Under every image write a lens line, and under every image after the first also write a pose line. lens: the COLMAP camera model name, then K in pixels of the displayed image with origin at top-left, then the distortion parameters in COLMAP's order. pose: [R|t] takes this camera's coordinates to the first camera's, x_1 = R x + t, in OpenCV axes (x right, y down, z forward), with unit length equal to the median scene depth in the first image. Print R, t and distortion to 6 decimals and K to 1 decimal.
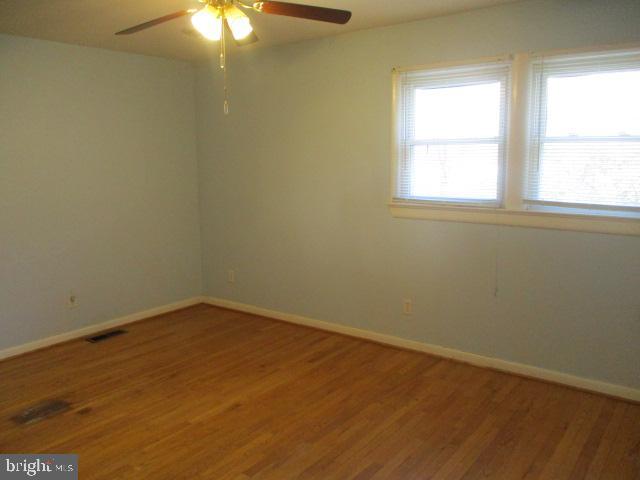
lens RADIAL K [[535.8, 0, 326.0], [0, 535.8, 243.7], [0, 0, 1]] dist [-0.012542, -0.008503]
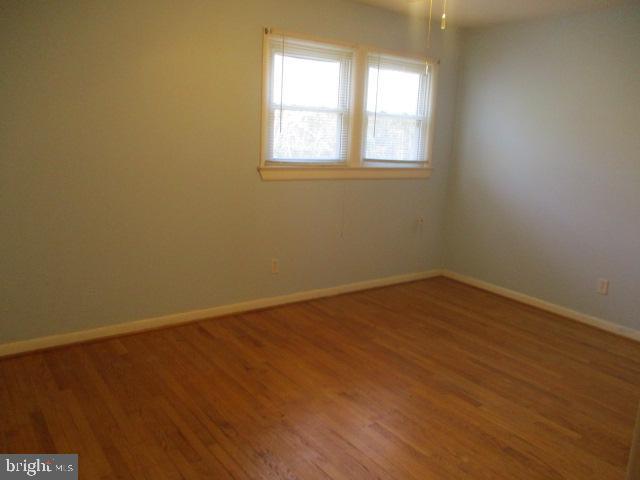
lens RADIAL K [[535.8, 0, 324.2], [0, 535.8, 238.3], [0, 0, 1]] dist [-0.012542, -0.008503]
pose [[0.285336, -0.179824, 0.941407, -0.874679], [0.093788, 0.982766, 0.159297, -0.100797], [-0.953828, 0.042839, 0.297283, 0.654517]]
